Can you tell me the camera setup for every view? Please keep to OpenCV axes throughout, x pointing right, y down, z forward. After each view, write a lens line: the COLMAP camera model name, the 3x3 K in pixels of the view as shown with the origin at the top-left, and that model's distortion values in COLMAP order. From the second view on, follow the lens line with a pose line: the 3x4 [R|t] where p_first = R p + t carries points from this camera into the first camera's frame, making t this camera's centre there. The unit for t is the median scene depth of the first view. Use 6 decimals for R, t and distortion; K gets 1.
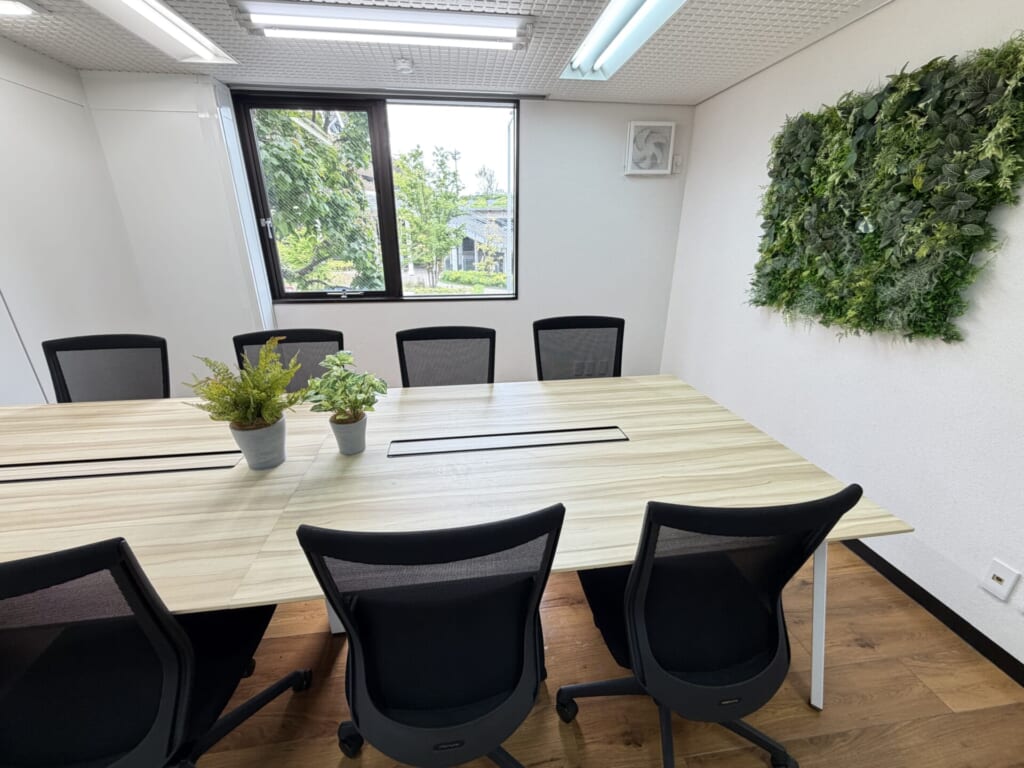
lens RADIAL K [[408.6, 0, 512.0], [0, 408.6, 384.0], [0, 0, 1]] dist [0.000156, 0.000033]
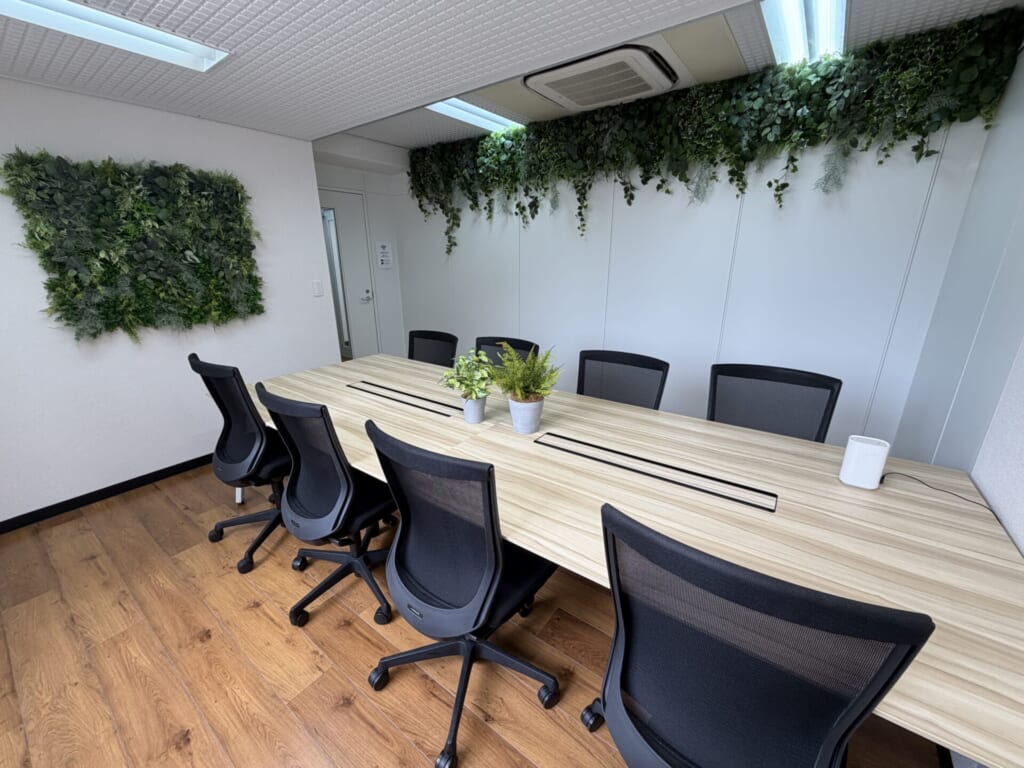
lens RADIAL K [[408.6, 0, 512.0], [0, 408.6, 384.0], [0, 0, 1]] dist [0.000156, 0.000033]
pose [[-0.719355, -0.198105, 0.665795, -1.205629], [0.254446, 0.816708, 0.517924, -0.533783], [-0.646363, 0.541980, -0.537096, 1.410320]]
